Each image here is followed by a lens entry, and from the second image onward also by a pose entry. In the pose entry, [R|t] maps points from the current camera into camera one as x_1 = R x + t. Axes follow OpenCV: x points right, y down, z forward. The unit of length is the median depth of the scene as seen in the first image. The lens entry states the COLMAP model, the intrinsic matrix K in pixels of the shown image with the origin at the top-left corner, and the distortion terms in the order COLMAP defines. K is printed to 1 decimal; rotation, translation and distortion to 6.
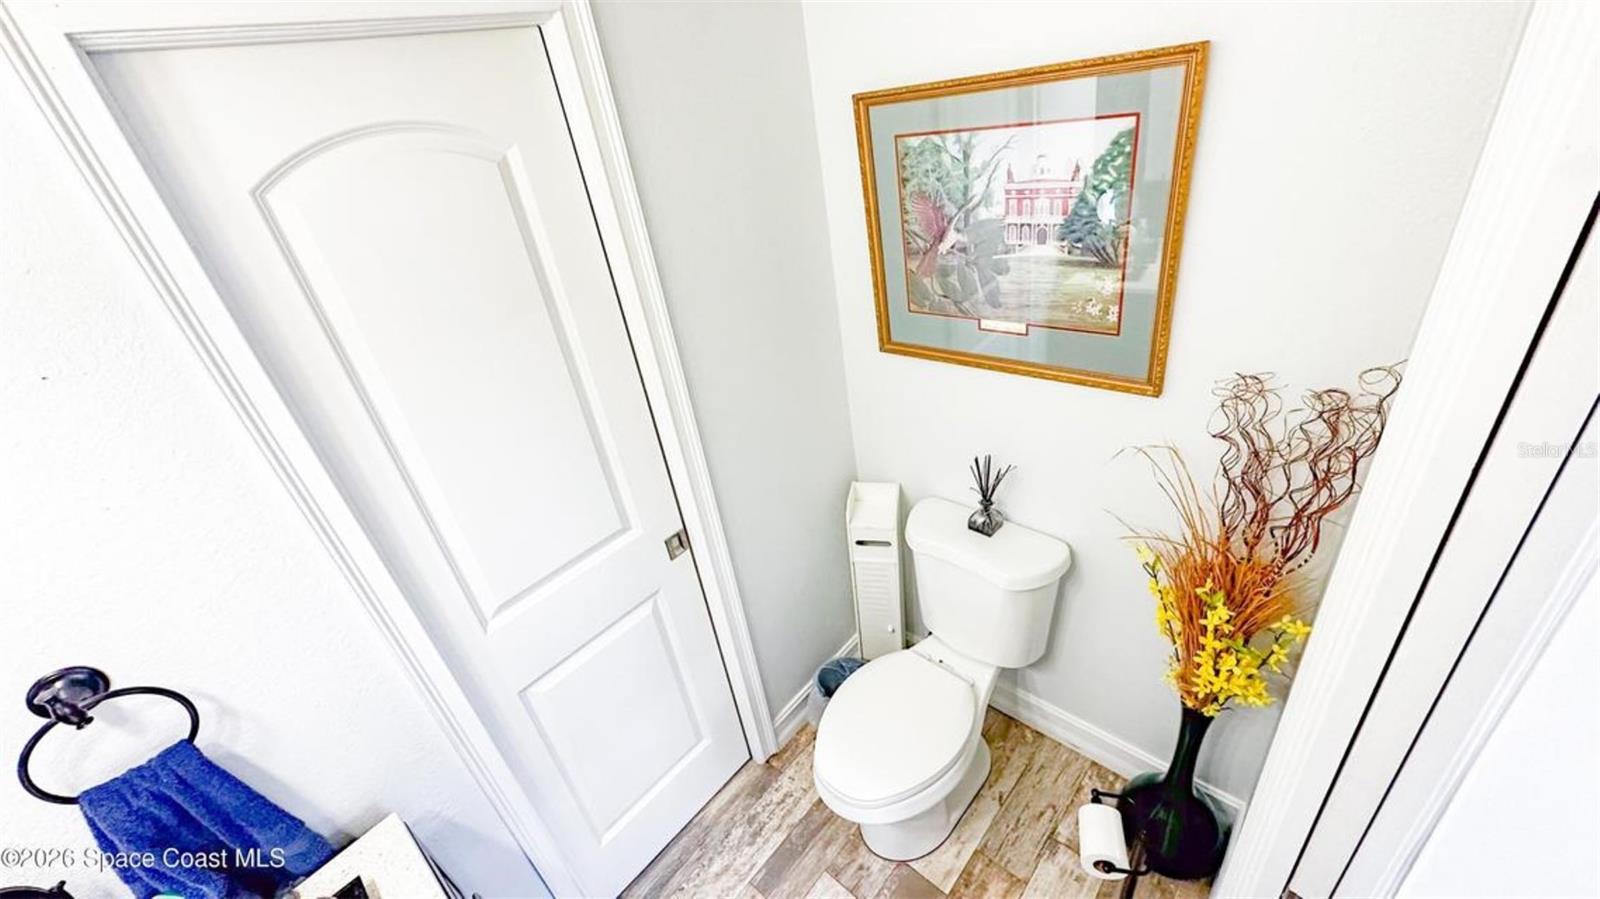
lens RADIAL K [[635.7, 0, 800.0], [0, 635.7, 449.5], [0, 0, 1]] dist [0.000450, 0.000059]
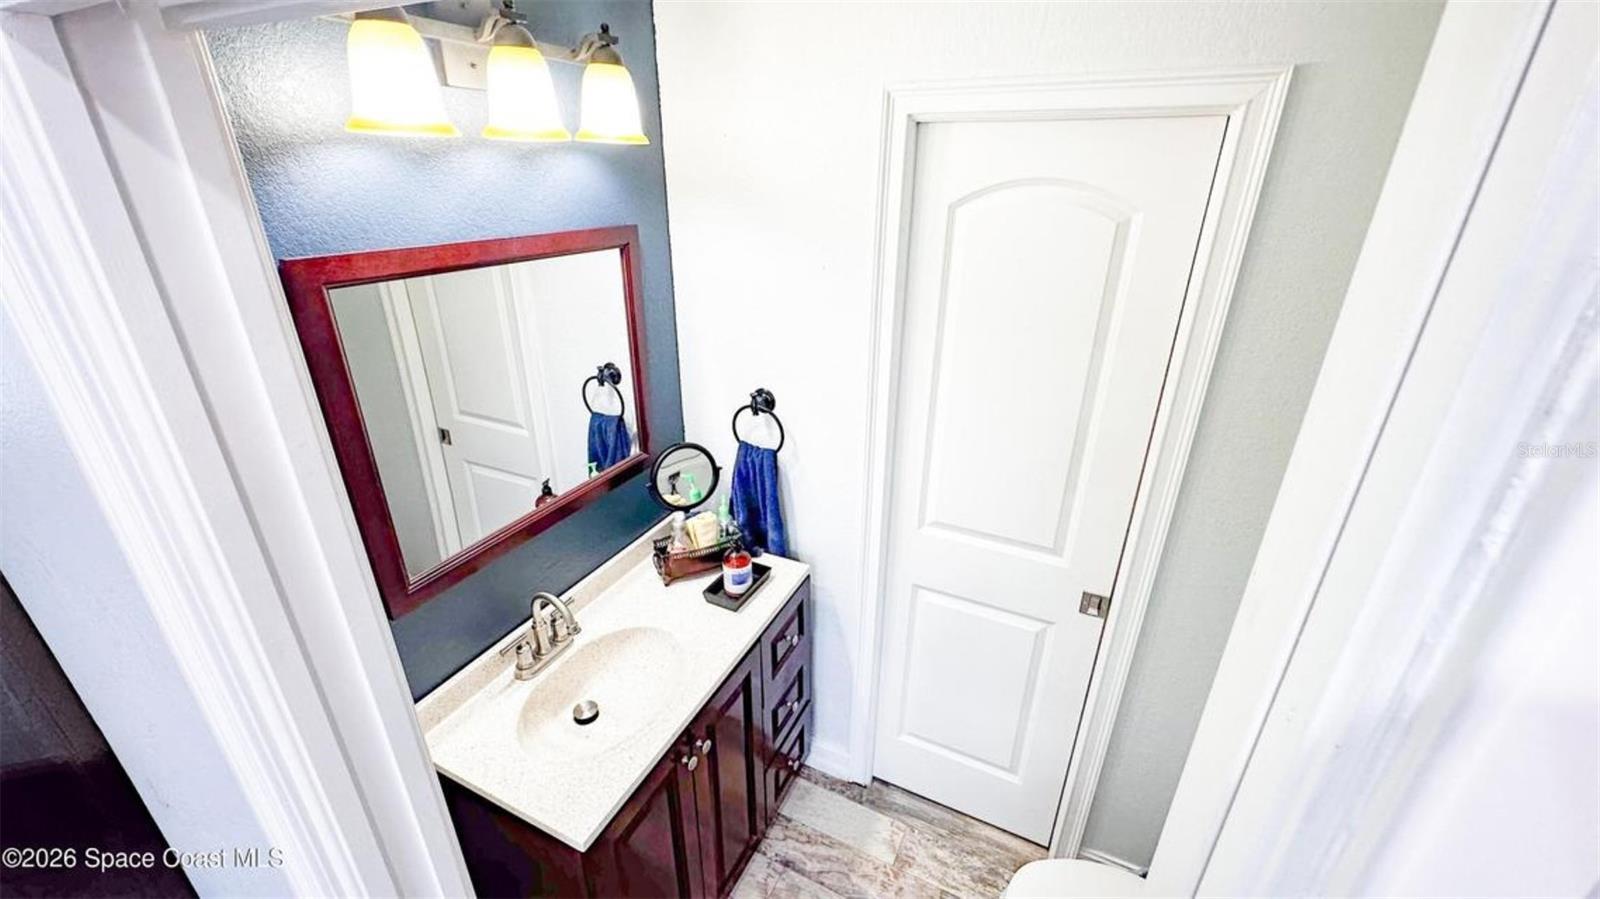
lens RADIAL K [[635.7, 0, 800.0], [0, 635.7, 449.5], [0, 0, 1]] dist [0.000450, 0.000059]
pose [[0.273732, 0.513909, -0.813000, 0.418501], [-0.520770, 0.789850, 0.323936, -0.144509], [0.808622, 0.334714, 0.483836, 0.063875]]
